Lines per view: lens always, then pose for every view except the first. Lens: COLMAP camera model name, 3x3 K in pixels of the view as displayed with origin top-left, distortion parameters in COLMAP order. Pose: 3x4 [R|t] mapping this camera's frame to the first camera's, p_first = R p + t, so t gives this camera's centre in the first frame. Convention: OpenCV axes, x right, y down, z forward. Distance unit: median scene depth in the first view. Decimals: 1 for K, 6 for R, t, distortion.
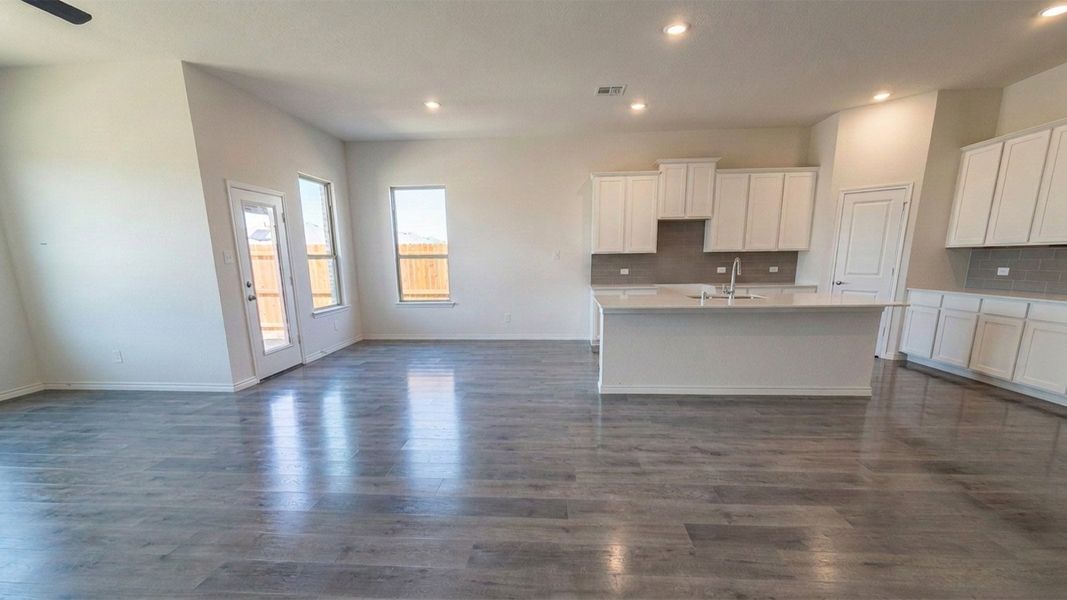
lens RADIAL K [[432.3, 0, 535.5], [0, 432.3, 353.4], [0, 0, 1]] dist [-0.000107, 0.000059]
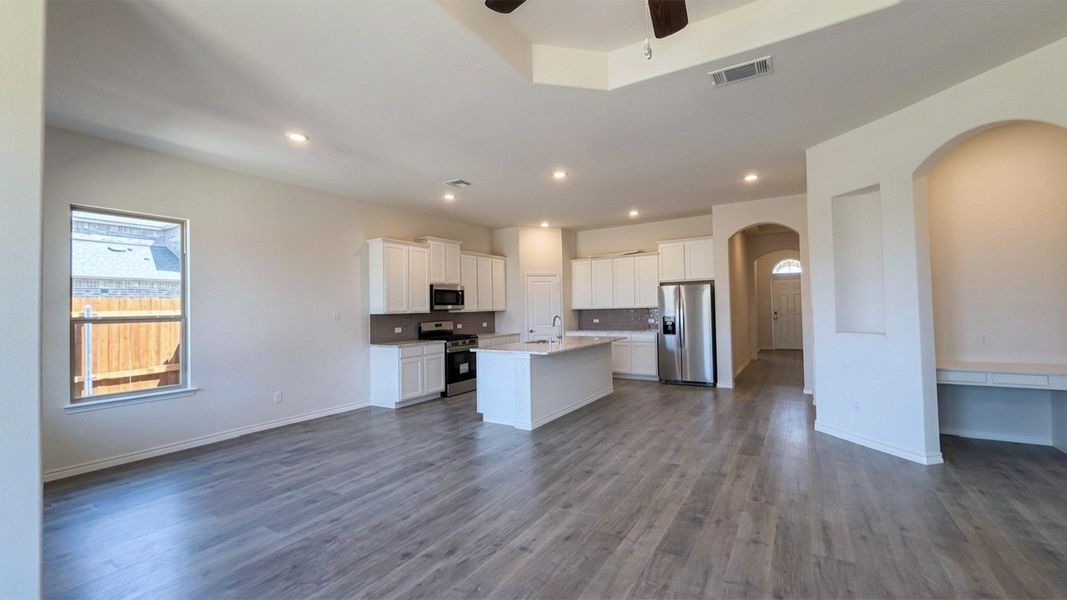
lens RADIAL K [[420.4, 0, 533.5], [0, 420.4, 300.0], [0, 0, 1]] dist [-0.000036, -0.000007]
pose [[0.474029, 0.022198, 0.880230, -0.605318], [0.206557, 0.968982, -0.135674, -0.064971], [-0.855939, 0.246131, 0.454740, 0.281842]]
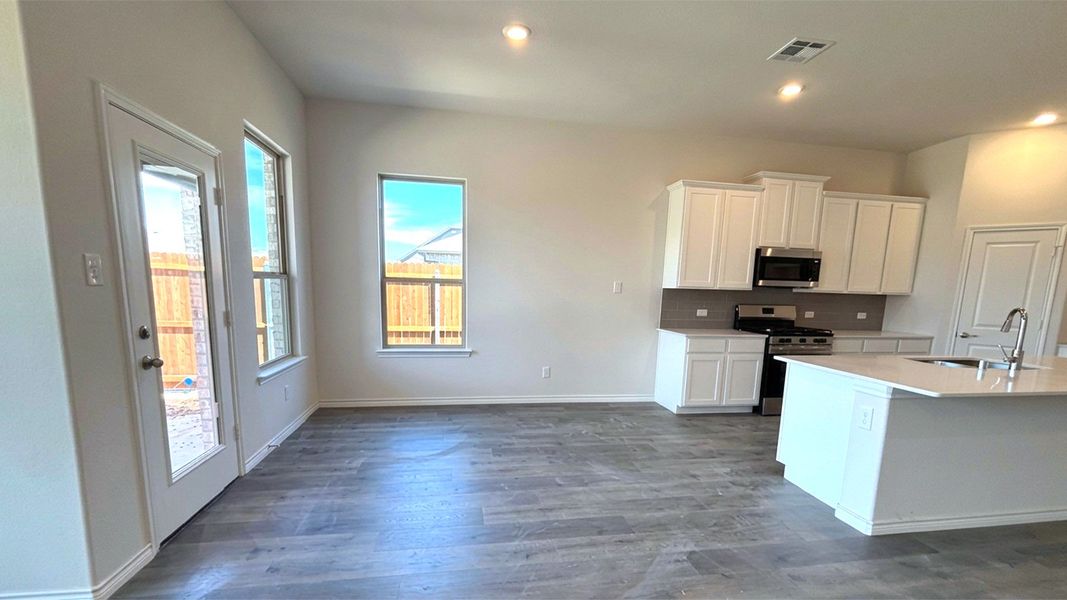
lens RADIAL K [[432.3, 0, 535.5], [0, 432.3, 353.4], [0, 0, 1]] dist [-0.000107, 0.000059]
pose [[0.972002, 0.005075, 0.234918, -0.296923], [0.009318, 0.998148, -0.060118, -0.084825], [-0.234788, 0.060624, 0.970154, 0.378583]]
